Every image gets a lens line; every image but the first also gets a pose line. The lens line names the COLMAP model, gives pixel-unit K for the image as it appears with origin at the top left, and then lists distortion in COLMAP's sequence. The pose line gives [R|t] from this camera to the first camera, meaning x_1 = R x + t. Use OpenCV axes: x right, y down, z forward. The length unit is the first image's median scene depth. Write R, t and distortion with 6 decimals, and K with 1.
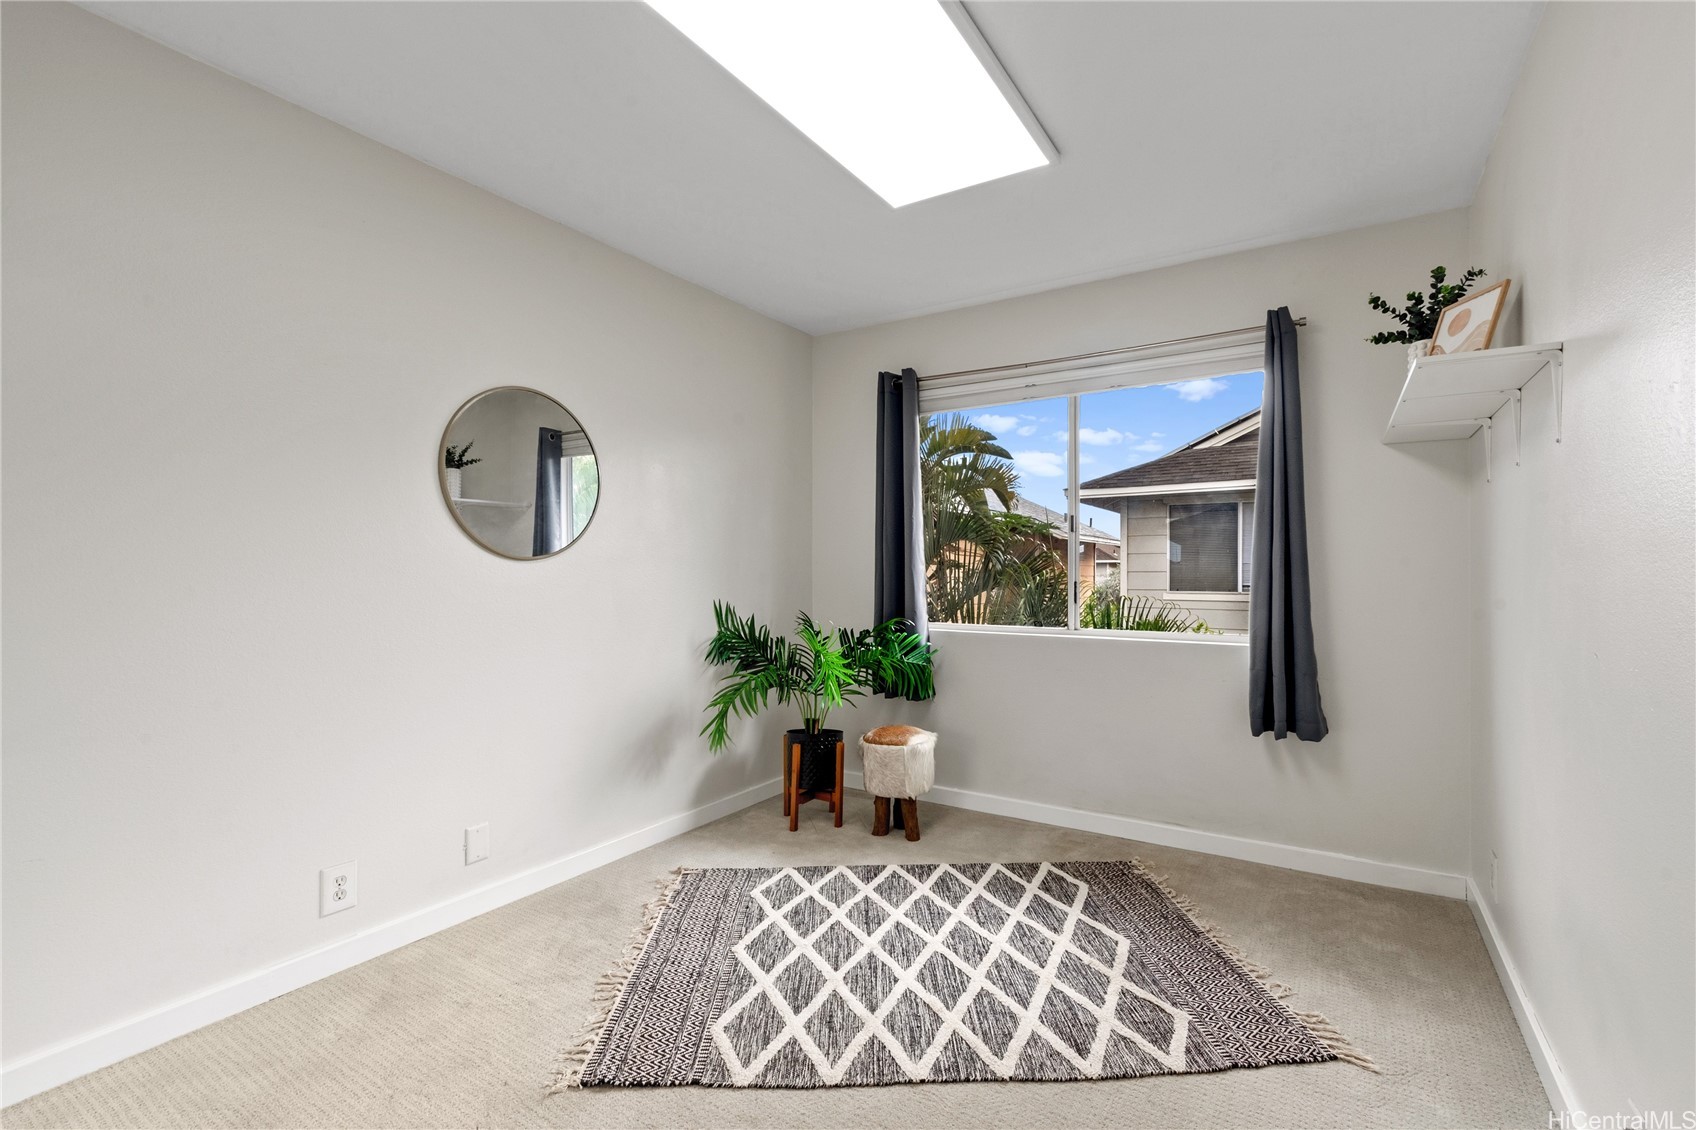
lens RADIAL K [[743.4, 0, 847.5], [0, 743.4, 563.9], [0, 0, 1]] dist [0.001999, 0.000123]
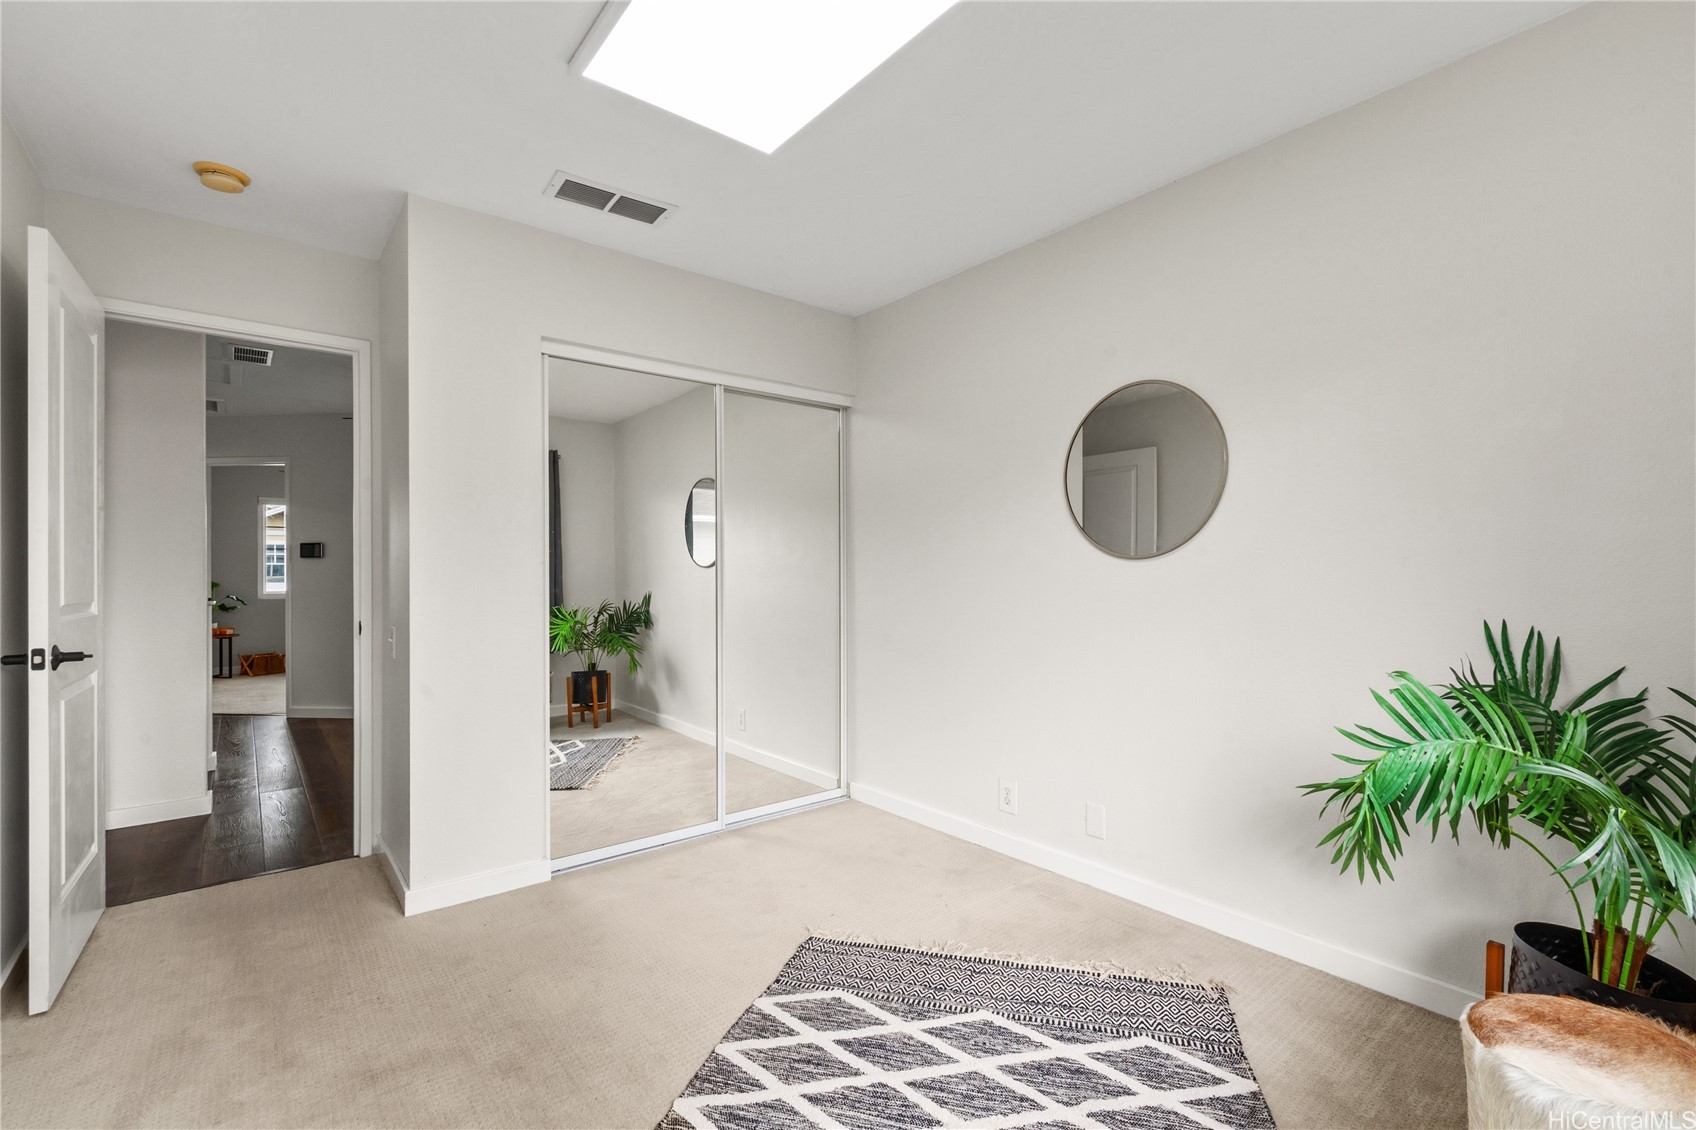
lens RADIAL K [[743.4, 0, 842.1], [0, 743.4, 577.6], [0, 0, 1]] dist [0.001999, 0.000123]
pose [[-0.322743, -0.008660, -0.946447, 0.682071], [0.012119, 0.999838, -0.013281, 0.054771], [0.946409, -0.015757, -0.322586, 1.144891]]
